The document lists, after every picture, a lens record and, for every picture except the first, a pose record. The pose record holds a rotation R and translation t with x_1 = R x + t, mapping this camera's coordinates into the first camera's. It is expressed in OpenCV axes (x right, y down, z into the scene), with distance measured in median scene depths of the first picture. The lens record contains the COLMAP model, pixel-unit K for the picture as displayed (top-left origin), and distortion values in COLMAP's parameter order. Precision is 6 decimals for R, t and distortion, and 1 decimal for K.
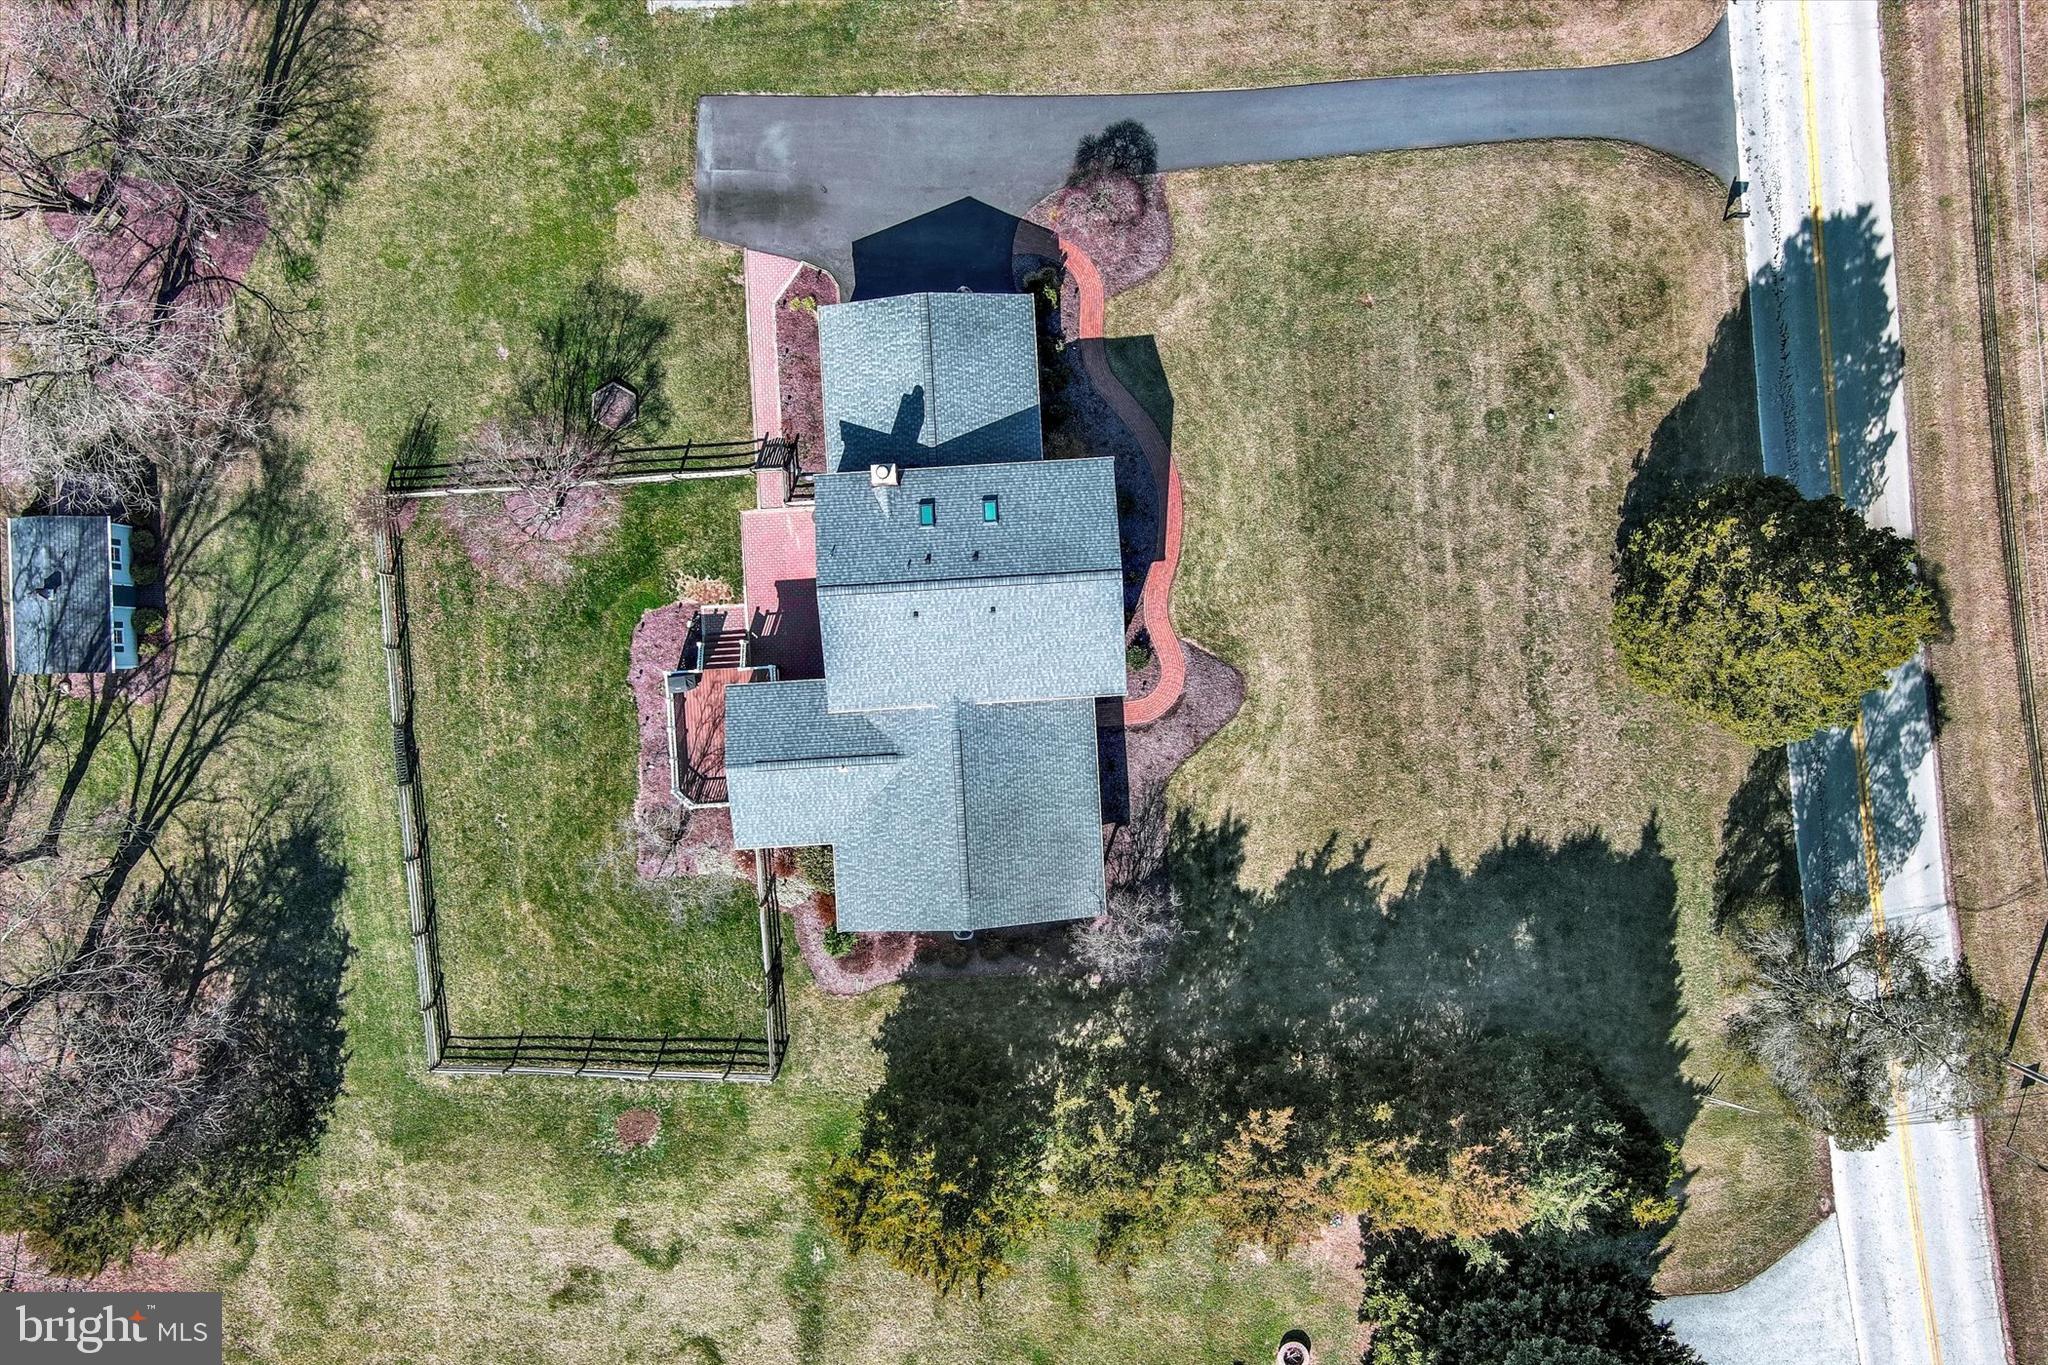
lens RADIAL K [[1599.0, 0, 1024.0], [0, 1599.0, 682.5], [0, 0, 1]] dist [0.024721, -0.051180]
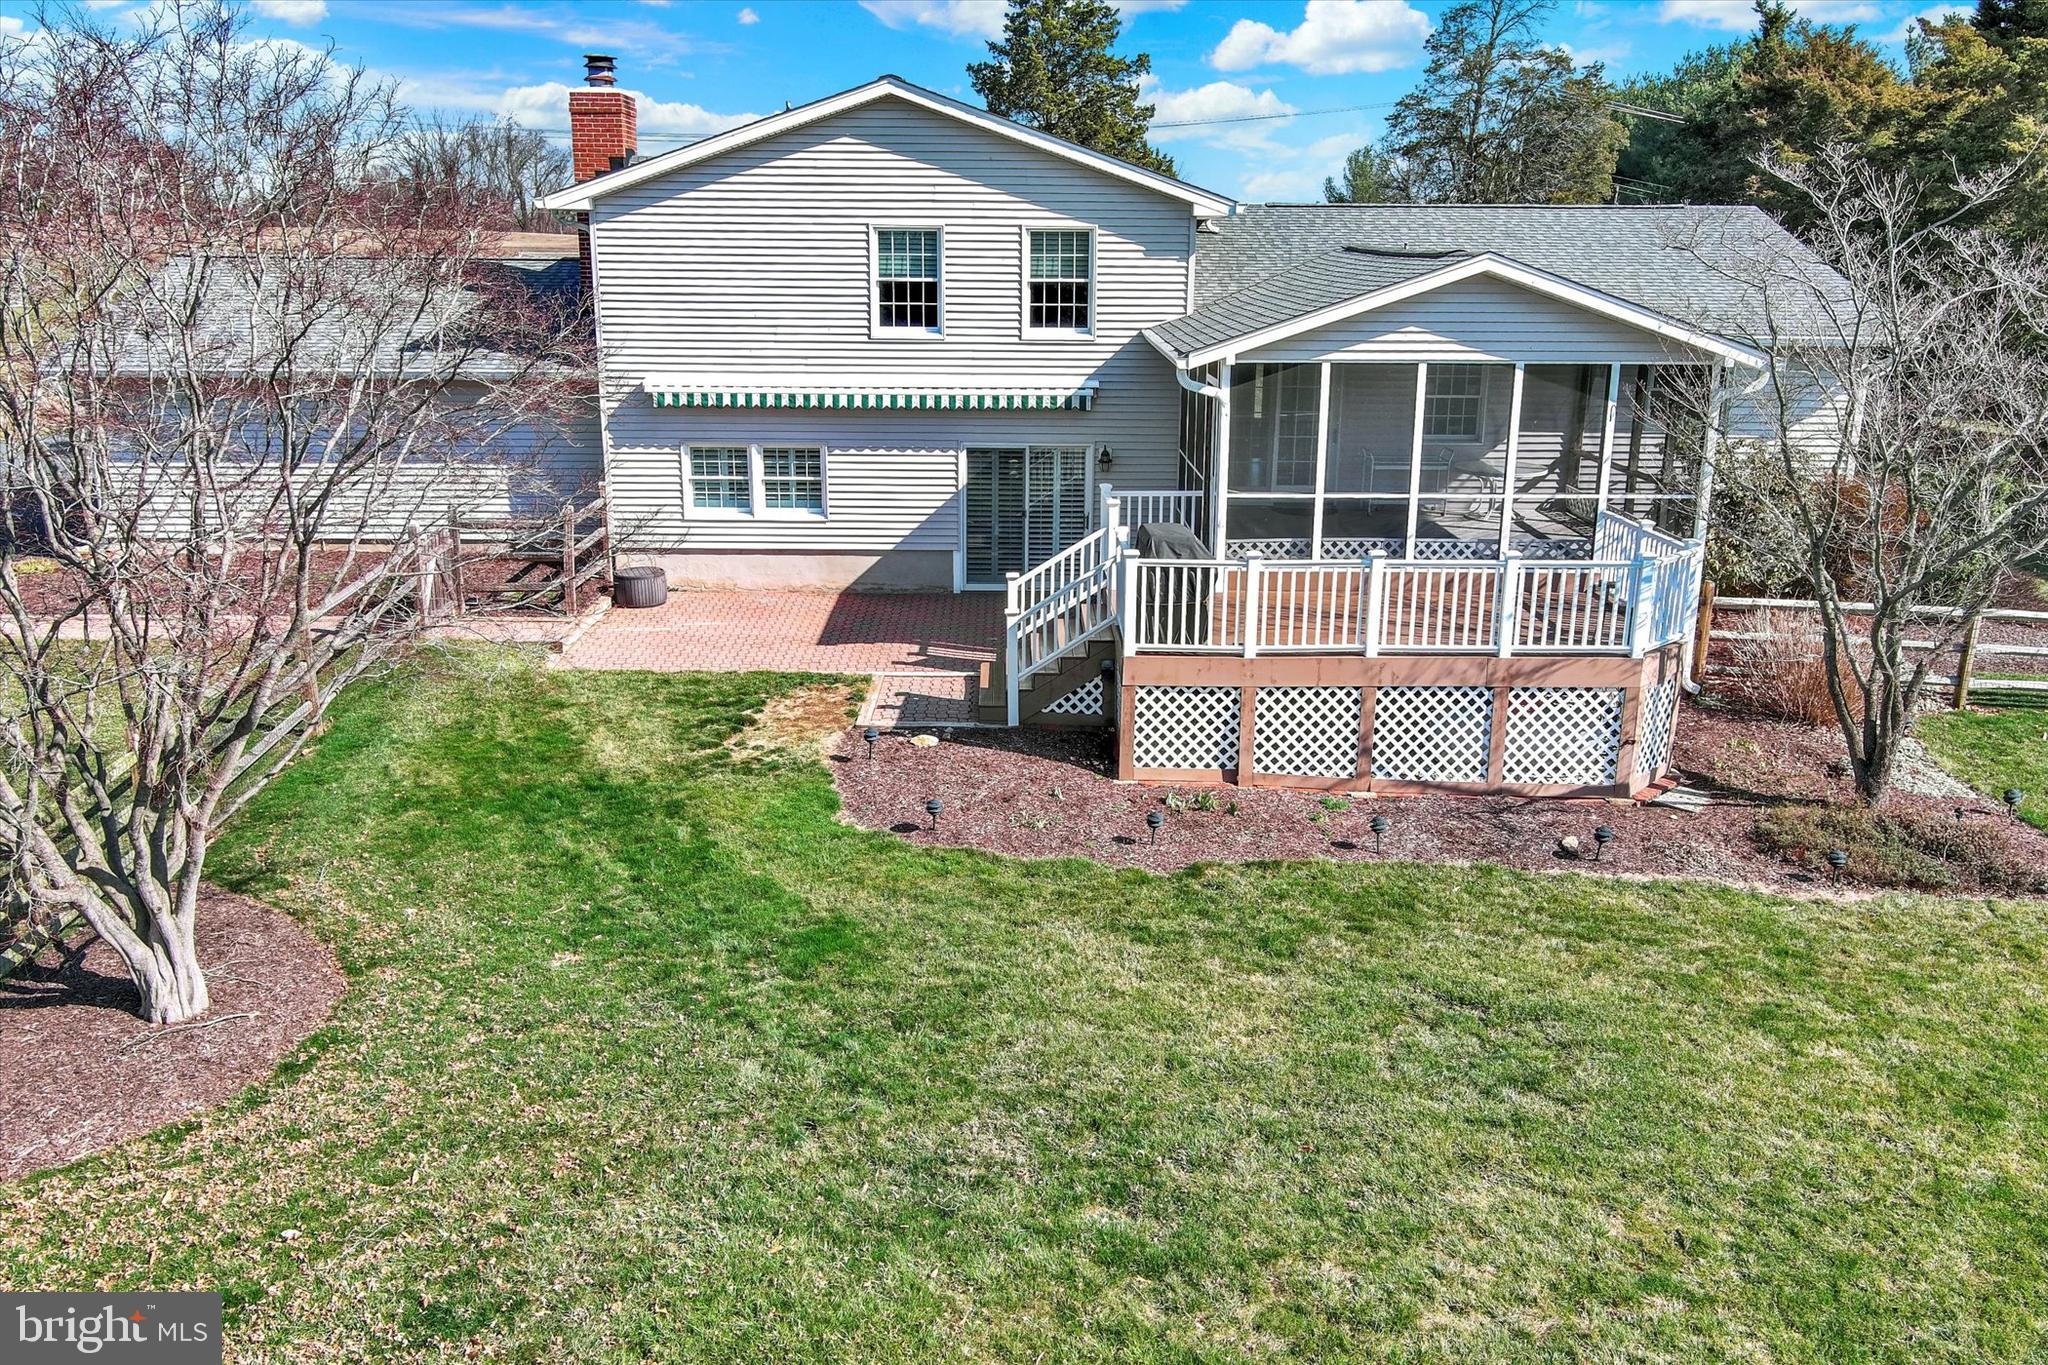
lens RADIAL K [[1620.3, 0, 1024.0], [0, 1620.3, 682.5], [0, 0, 1]] dist [0.012100, 0.000266]
pose [[0.043818, -0.251473, 0.966872, -0.429454], [0.999015, 0.004293, -0.044158, -0.010541], [0.006954, 0.967855, 0.251414, 0.905680]]
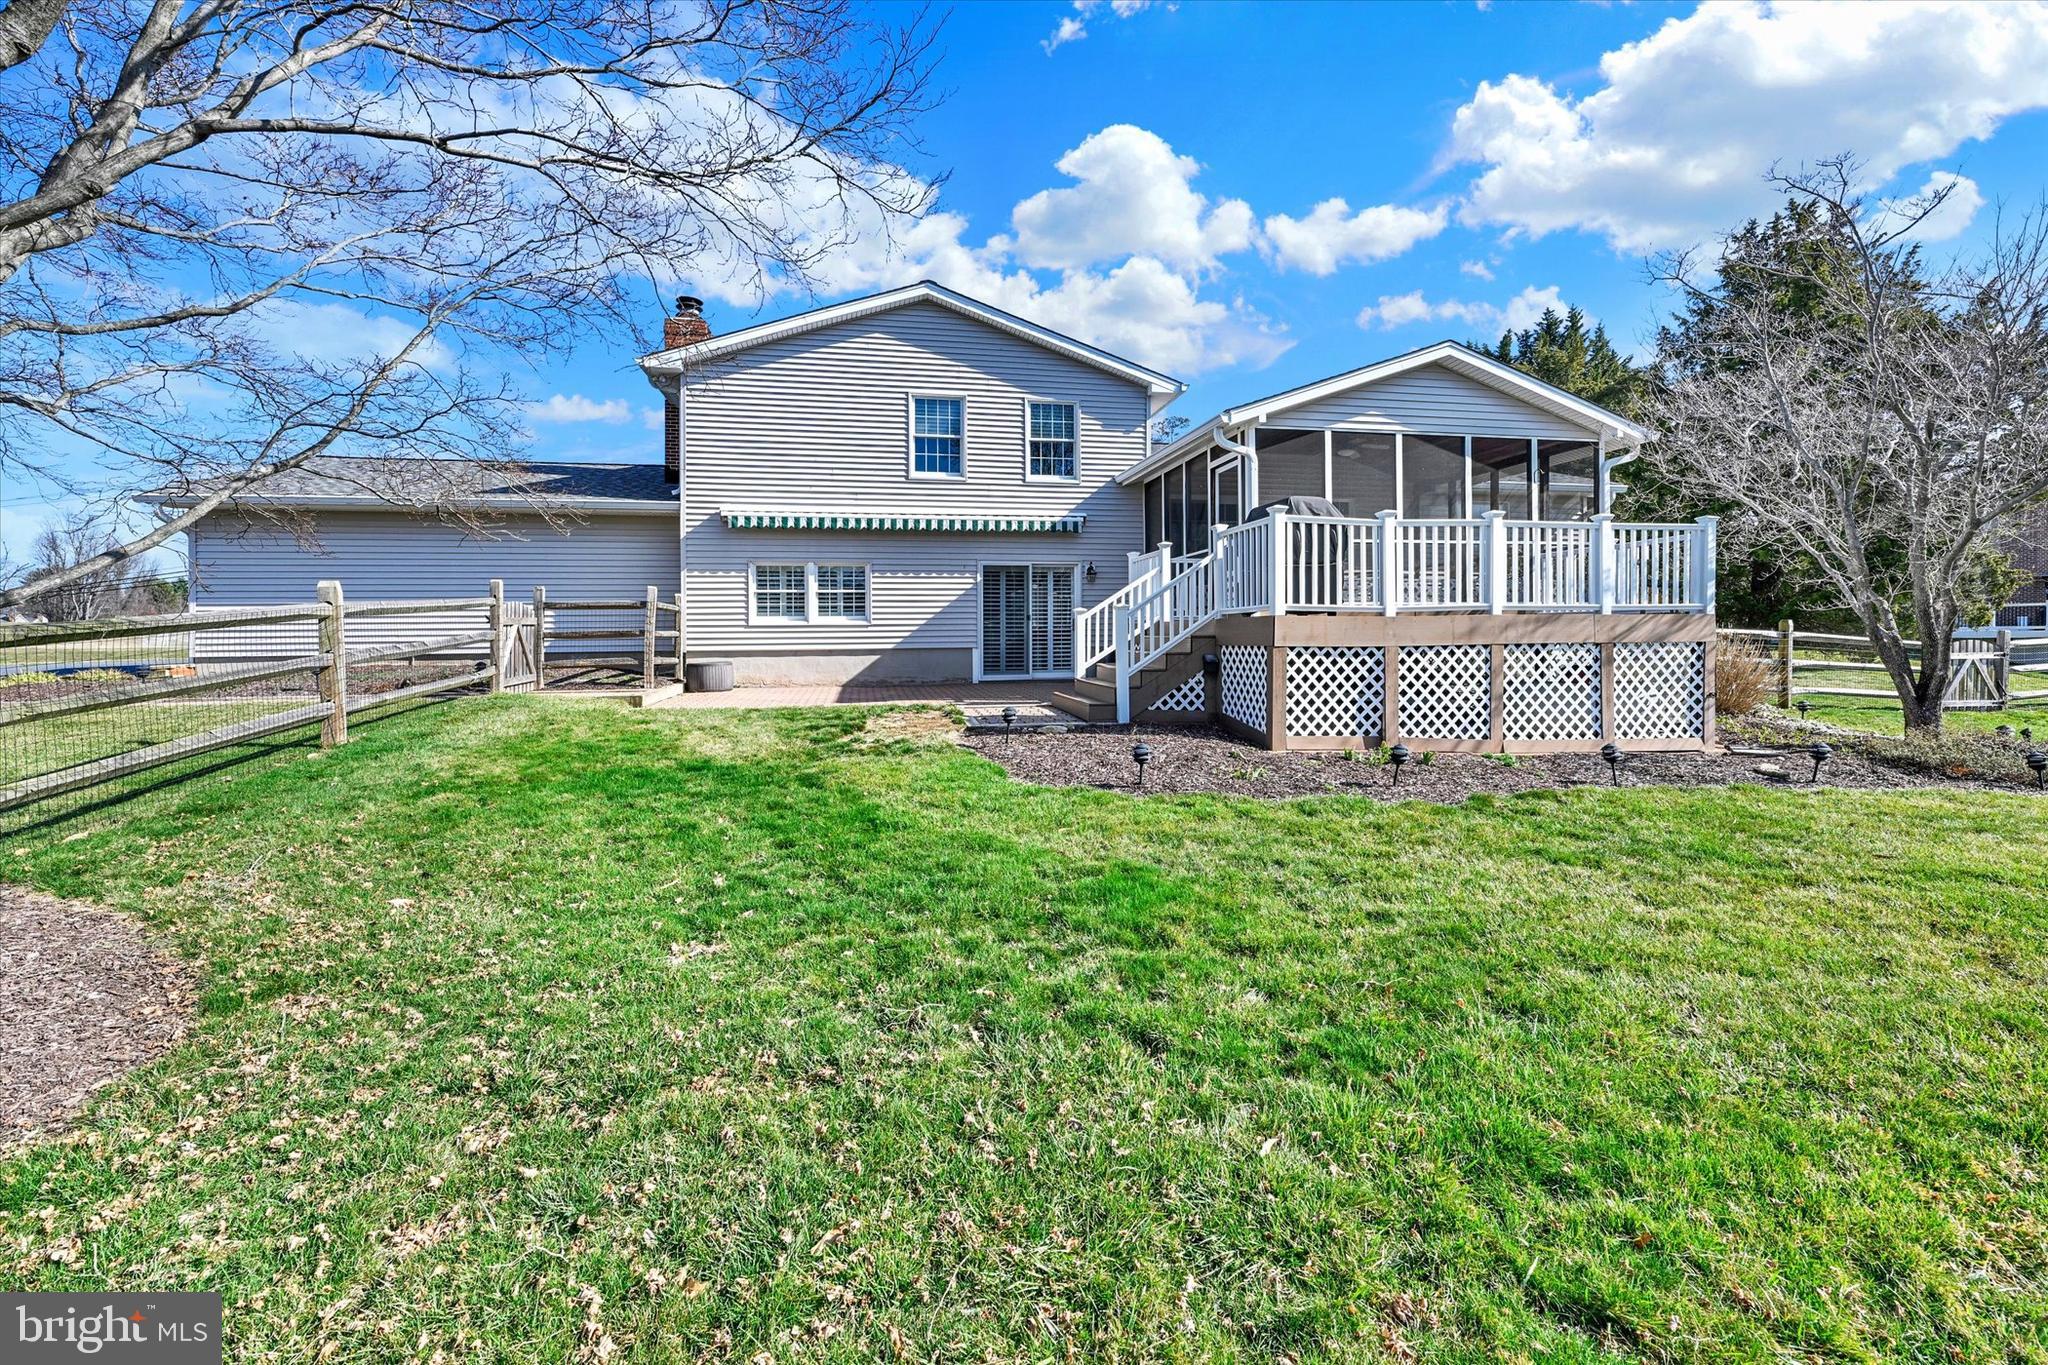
lens RADIAL K [[850.8, 0, 1028.4], [0, 850.8, 638.3], [0, 0, 1]] dist [-0.001162, 0.000006]
pose [[-0.138707, 0.010378, 0.990279, -0.320917], [0.990049, -0.022523, 0.138911, -0.055071], [0.023745, 0.999692, -0.007150, 0.961223]]
